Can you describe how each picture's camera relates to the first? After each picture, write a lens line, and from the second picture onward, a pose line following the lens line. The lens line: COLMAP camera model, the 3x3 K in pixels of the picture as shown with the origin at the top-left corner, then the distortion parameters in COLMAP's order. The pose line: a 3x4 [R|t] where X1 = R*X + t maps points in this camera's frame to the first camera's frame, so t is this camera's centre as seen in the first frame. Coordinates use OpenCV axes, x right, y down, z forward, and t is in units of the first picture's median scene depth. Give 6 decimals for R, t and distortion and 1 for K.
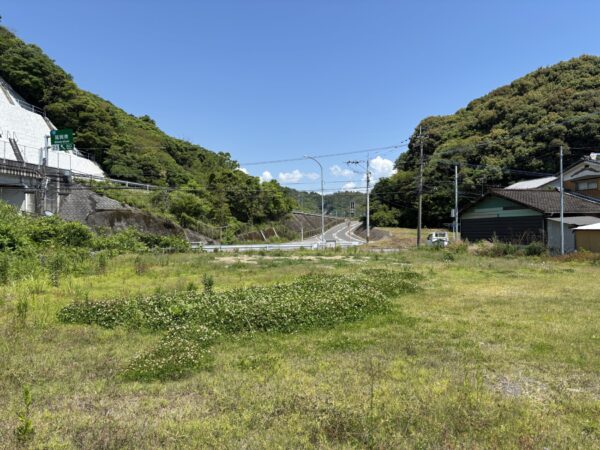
lens RADIAL K [[456.7, 0, 303.1], [0, 456.7, 224.9], [0, 0, 1]] dist [0.065878, -0.066610]
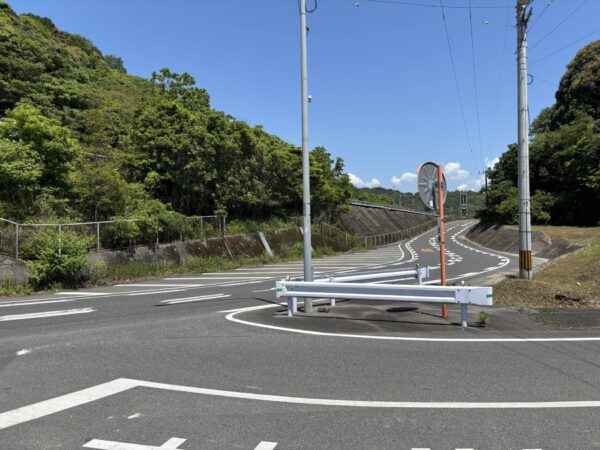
lens RADIAL K [[456.7, 0, 303.1], [0, 456.7, 224.9], [0, 0, 1]] dist [0.065878, -0.066610]
pose [[0.973867, -0.019373, -0.226289, 0.050671], [0.017049, 0.999780, -0.012220, 0.007979], [0.226476, 0.008043, 0.973983, 0.458153]]
